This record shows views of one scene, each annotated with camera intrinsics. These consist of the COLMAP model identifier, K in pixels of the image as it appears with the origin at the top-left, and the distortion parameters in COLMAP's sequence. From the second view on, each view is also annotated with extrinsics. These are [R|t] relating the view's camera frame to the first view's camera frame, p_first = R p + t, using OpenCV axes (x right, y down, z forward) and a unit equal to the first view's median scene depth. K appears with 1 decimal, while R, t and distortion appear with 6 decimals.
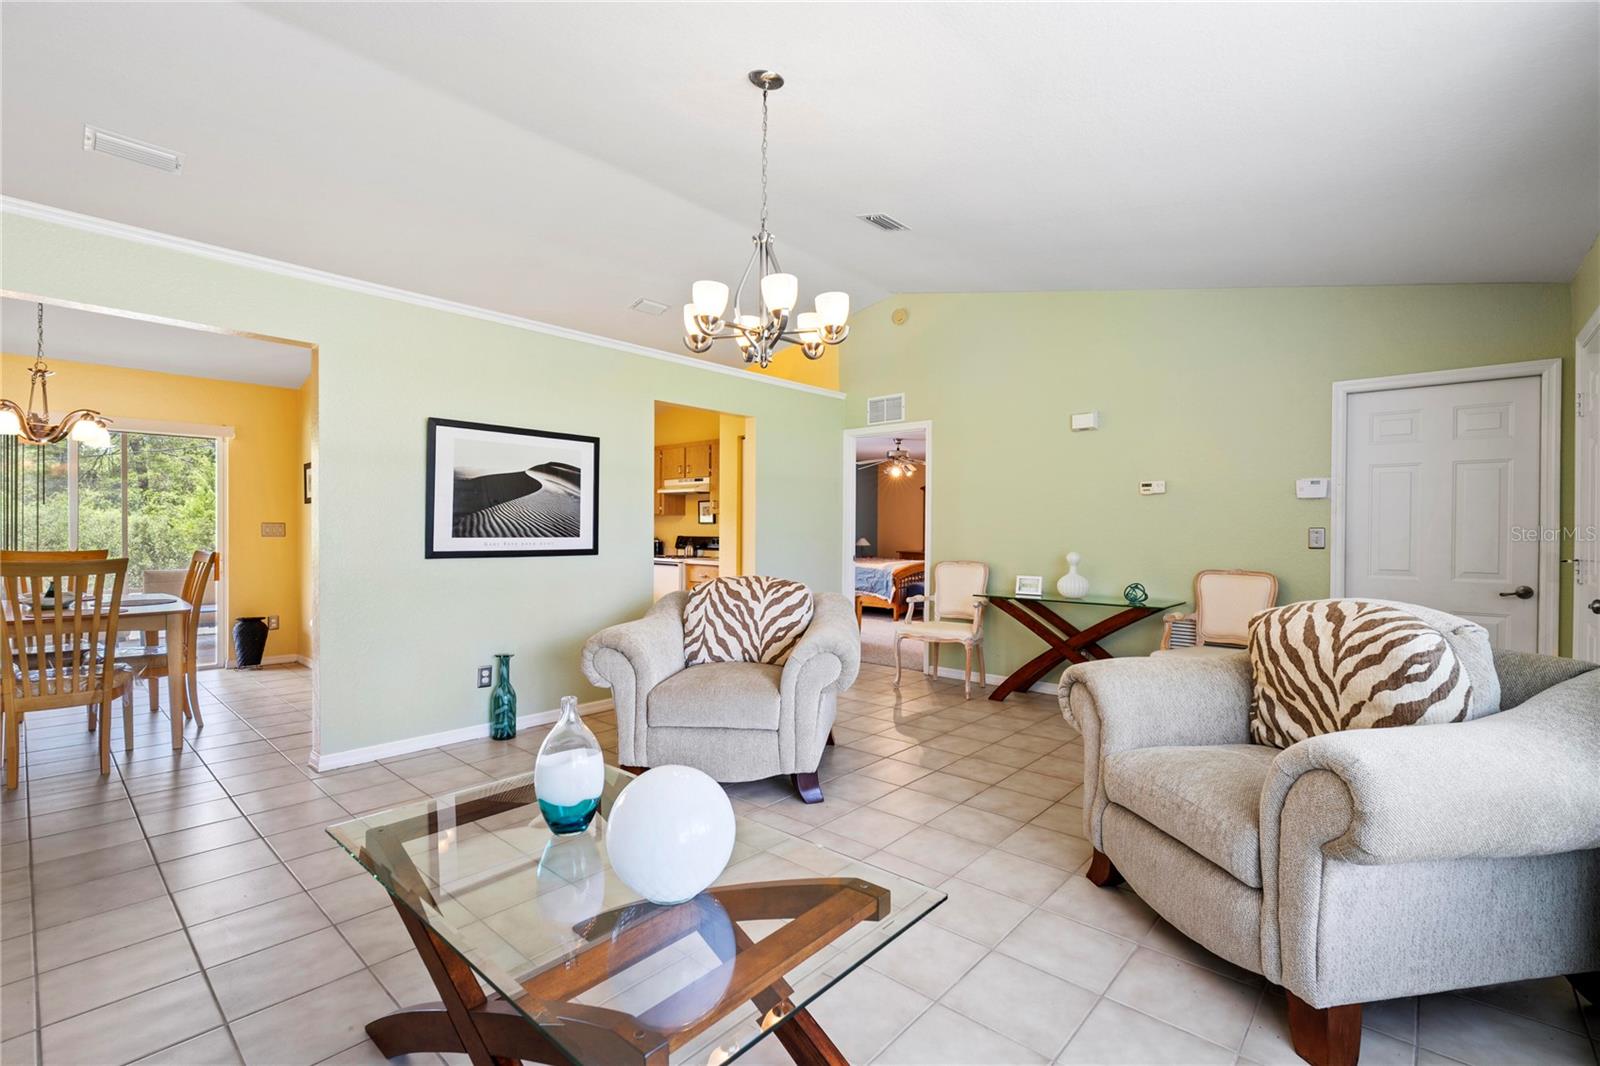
lens RADIAL K [[704.7, 0, 796.4], [0, 704.7, 532.5], [0, 0, 1]] dist [-0.007475, 0.001034]
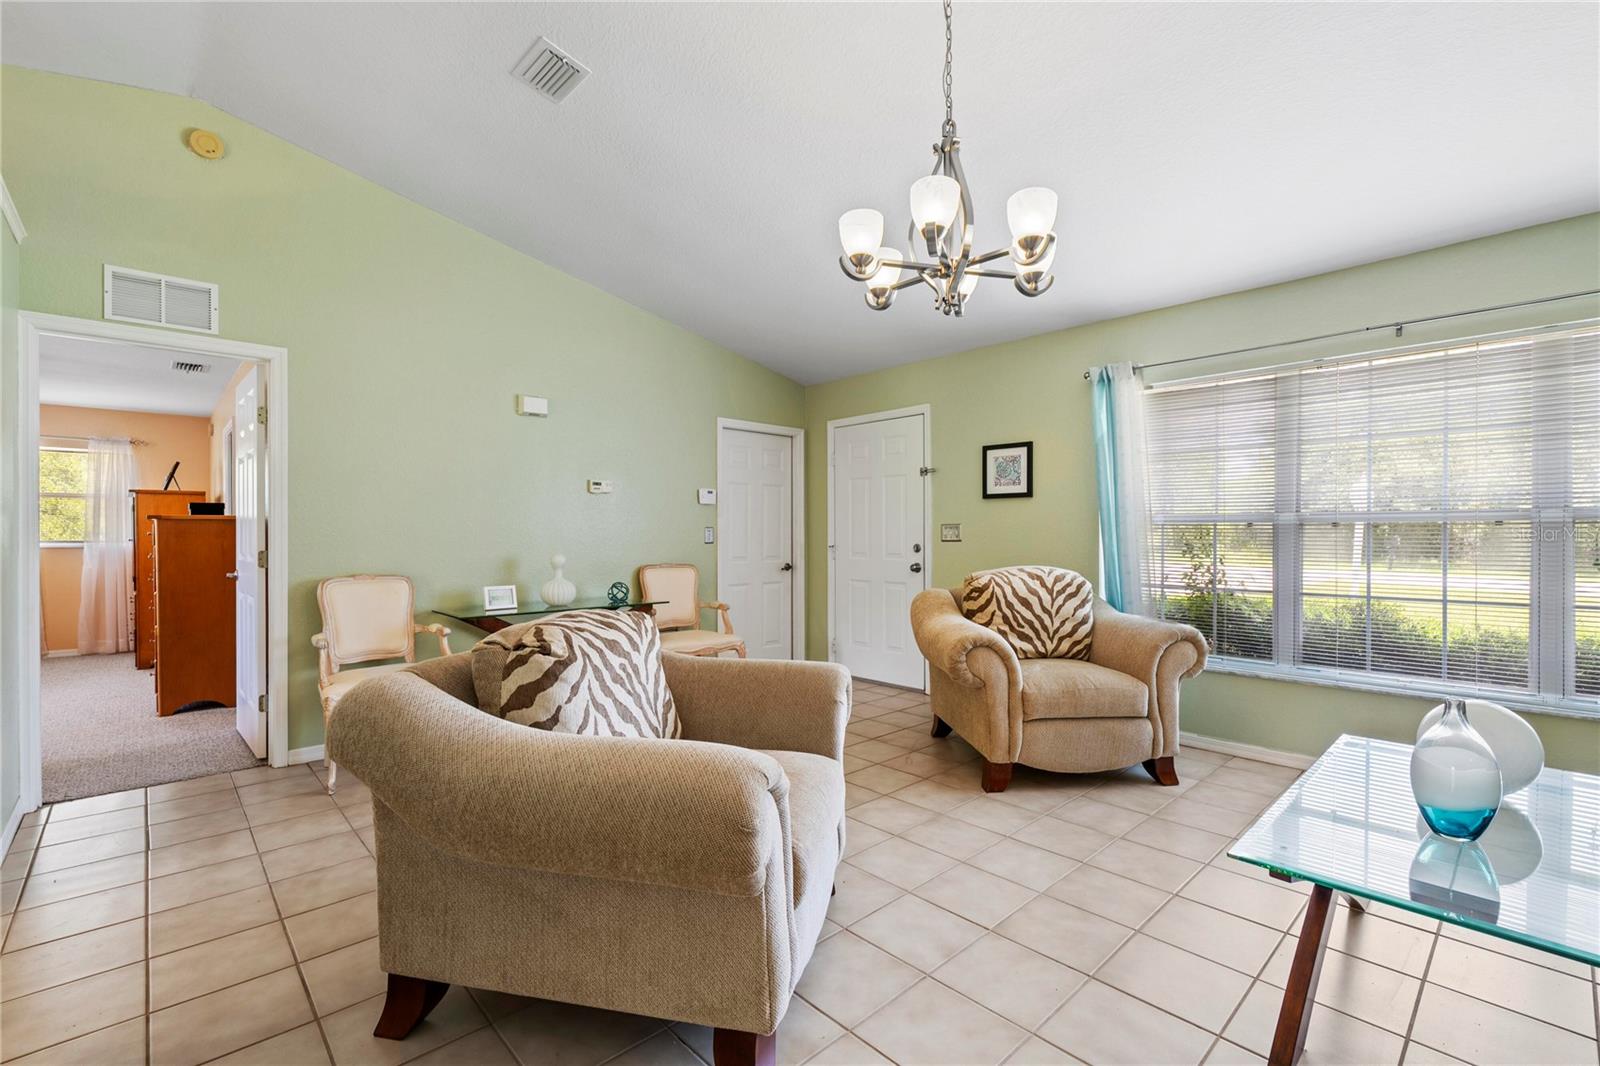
lens RADIAL K [[704.7, 0, 801.3], [0, 704.7, 534.9], [0, 0, 1]] dist [-0.007475, 0.001034]
pose [[0.086015, -0.006526, 0.996273, -0.610788], [0.003851, 0.999973, 0.006217, -0.000115], [-0.996286, 0.003302, 0.086037, 0.815899]]
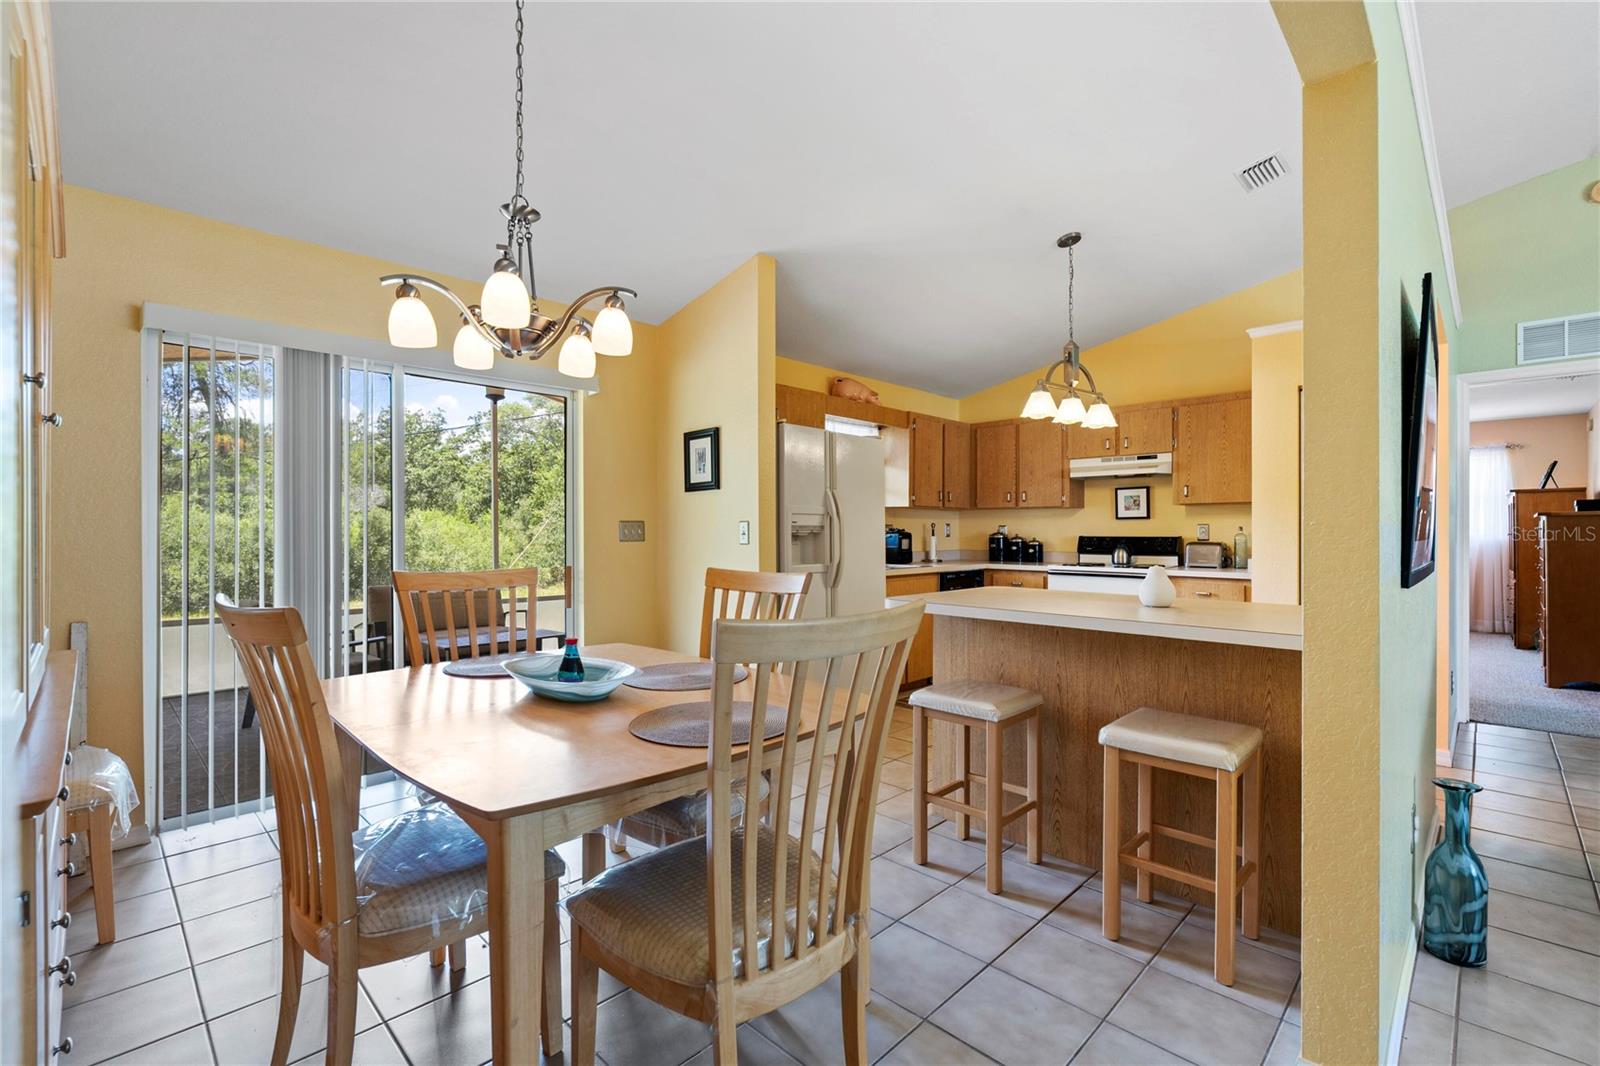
lens RADIAL K [[704.7, 0, 800.5], [0, 704.7, 535.4], [0, 0, 1]] dist [-0.007475, 0.001034]
pose [[0.998986, -0.007774, -0.044341, -0.941680], [0.007901, 0.999965, 0.002685, -0.001079], [0.044319, -0.003033, 0.999013, 0.556299]]
